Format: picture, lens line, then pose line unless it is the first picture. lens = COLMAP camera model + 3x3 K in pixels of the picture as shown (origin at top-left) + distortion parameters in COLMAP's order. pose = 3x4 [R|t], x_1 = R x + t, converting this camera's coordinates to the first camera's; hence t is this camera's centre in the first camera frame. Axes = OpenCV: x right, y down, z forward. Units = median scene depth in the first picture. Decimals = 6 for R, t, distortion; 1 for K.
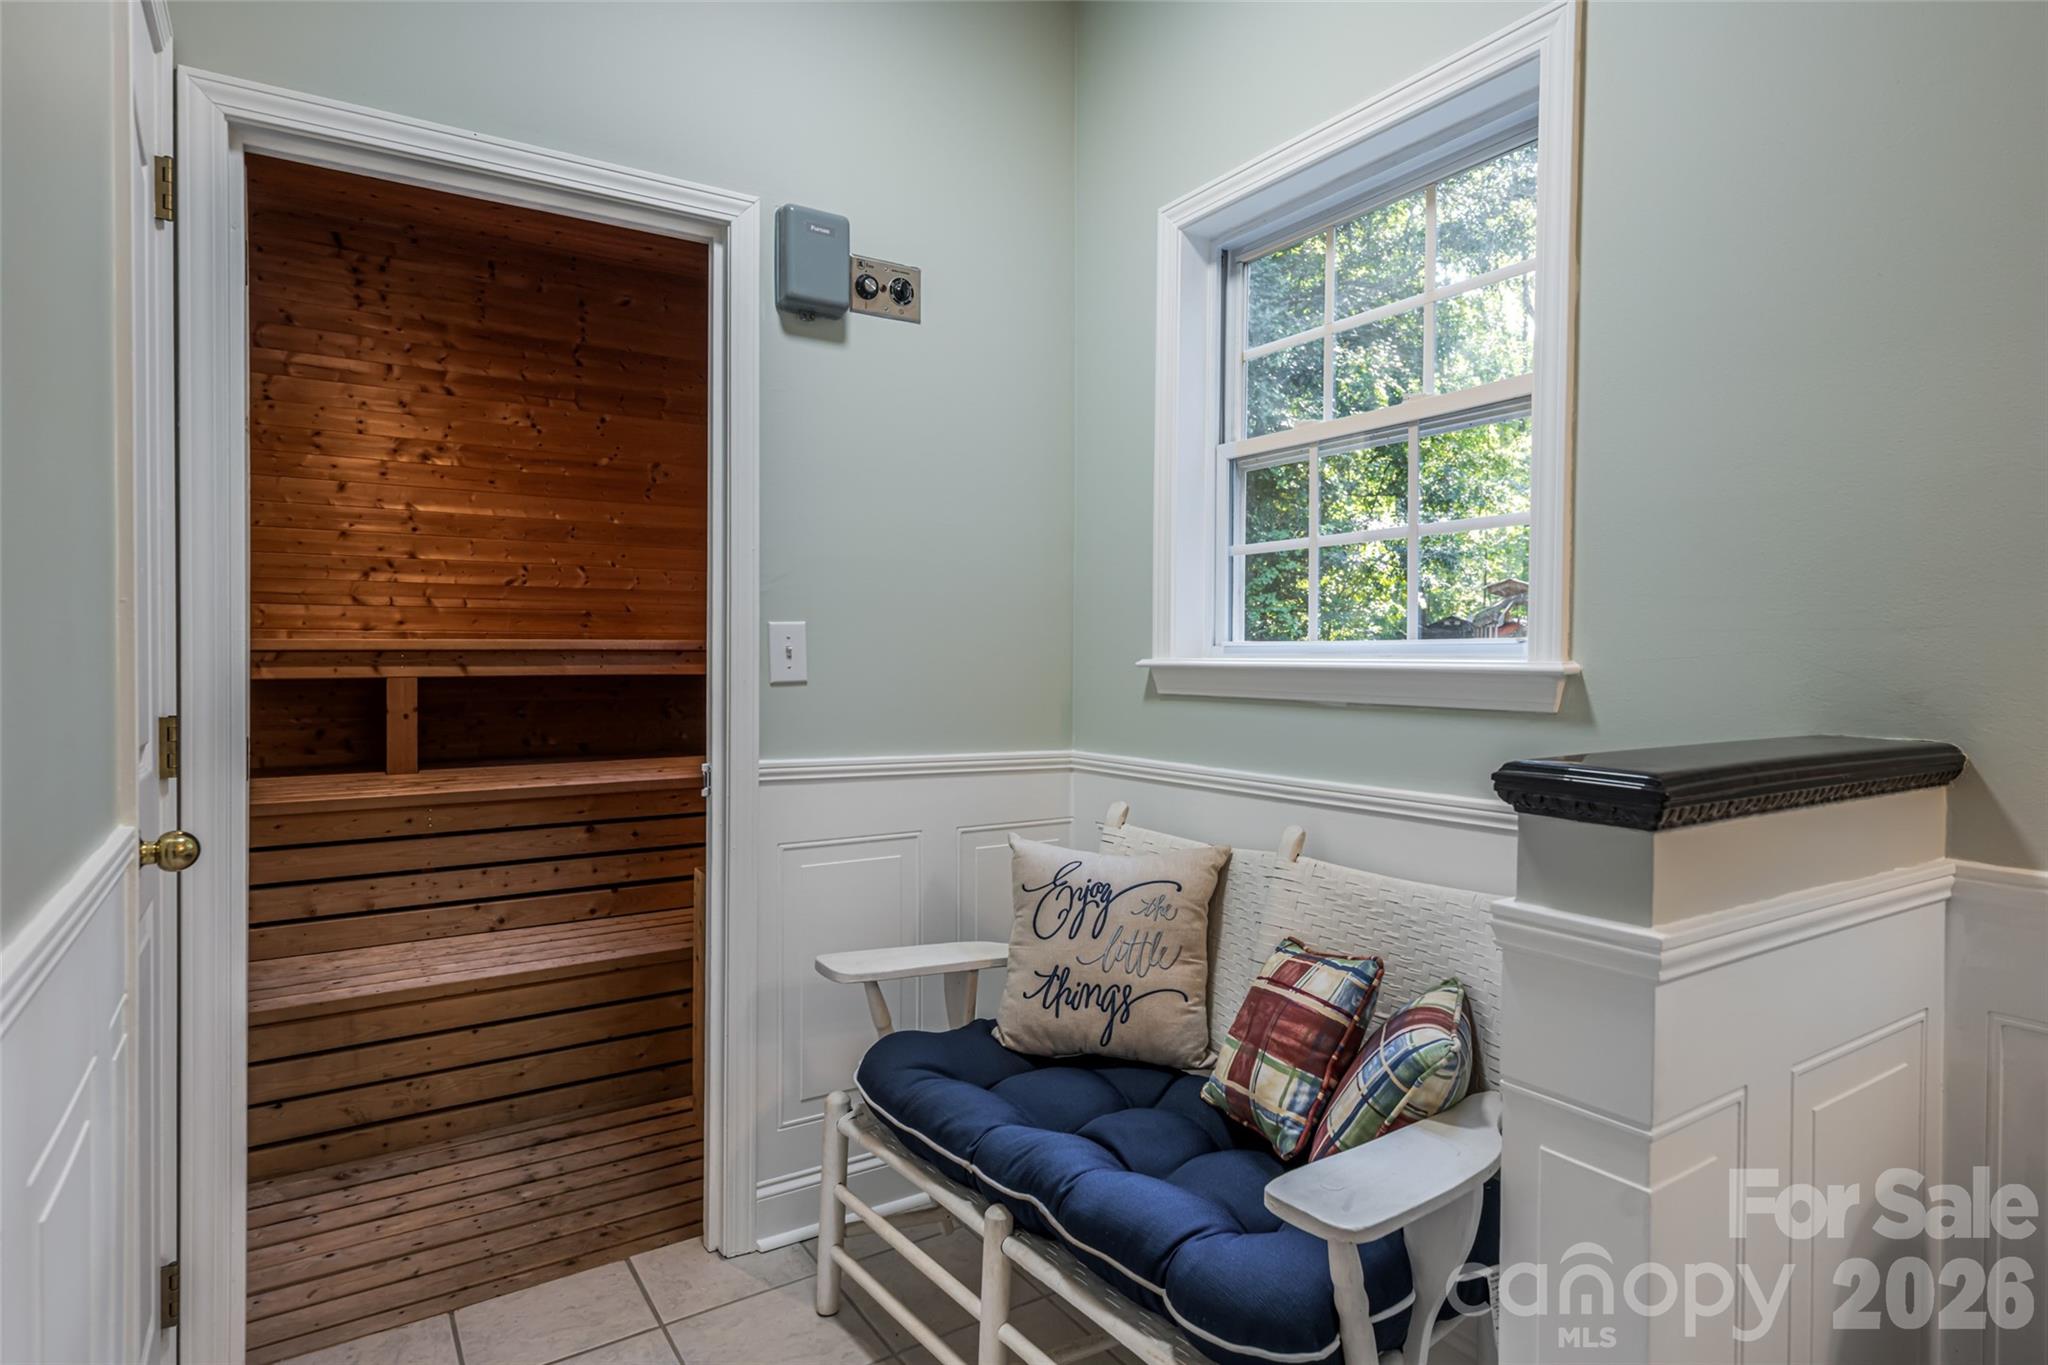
lens RADIAL K [[1100.6, 0, 1024.0], [0, 1100.6, 682.5], [0, 0, 1]] dist [0.002594, 0.000637]
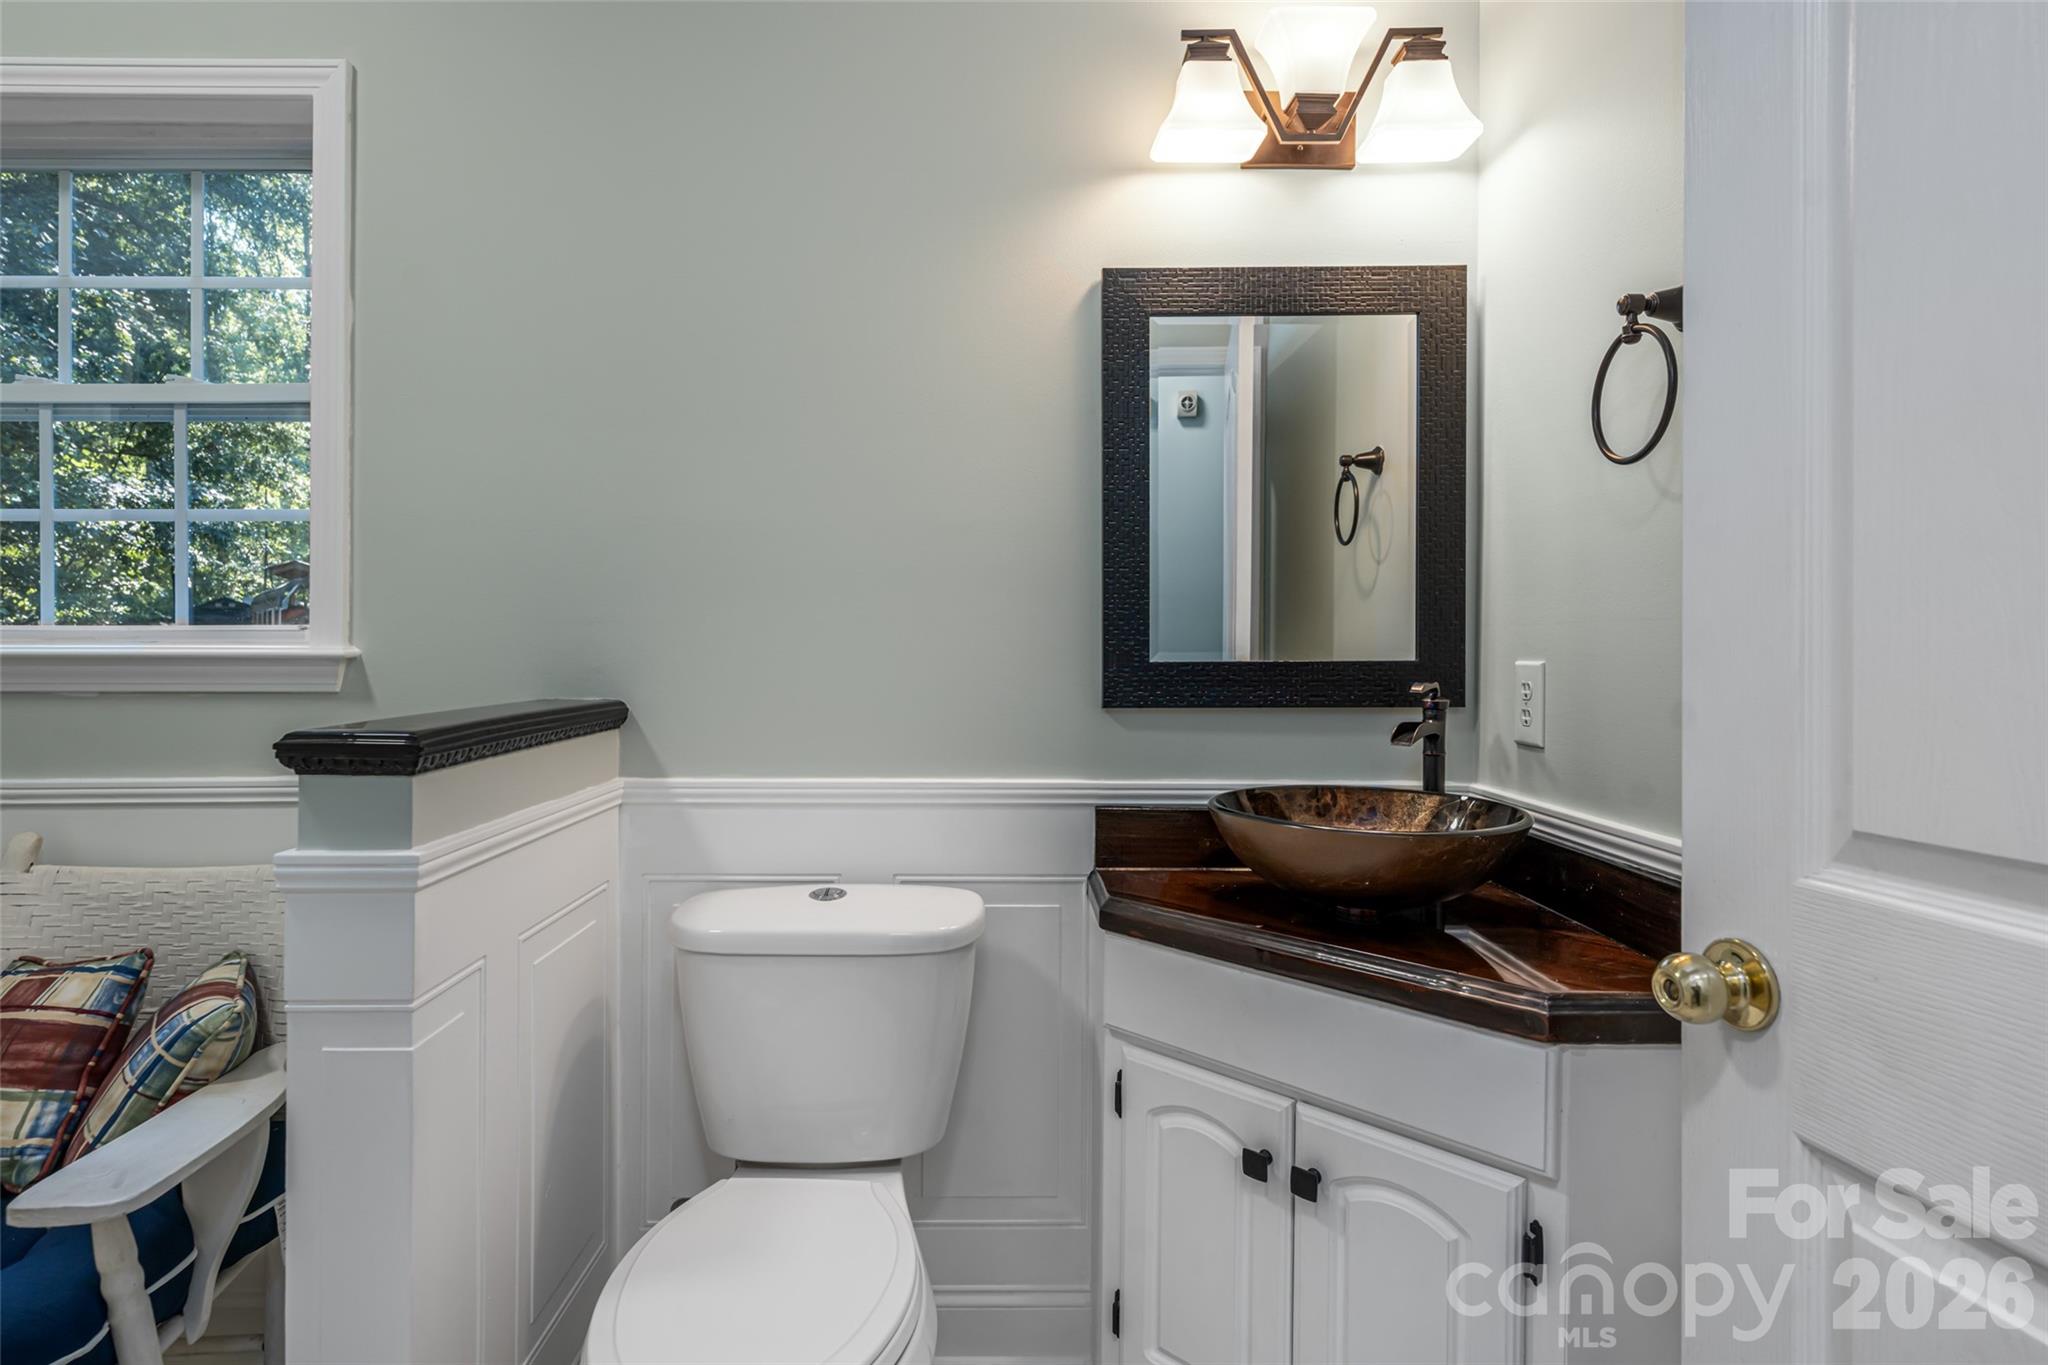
lens RADIAL K [[1058.9, 0, 1017.3], [0, 1058.9, 640.9], [0, 0, 1]] dist [0.003029, 0.000792]
pose [[0.530098, -0.002448, 0.847933, -0.070820], [0.022401, 0.999687, -0.011118, 0.002784], [-0.847640, 0.024888, 0.529987, -0.172007]]
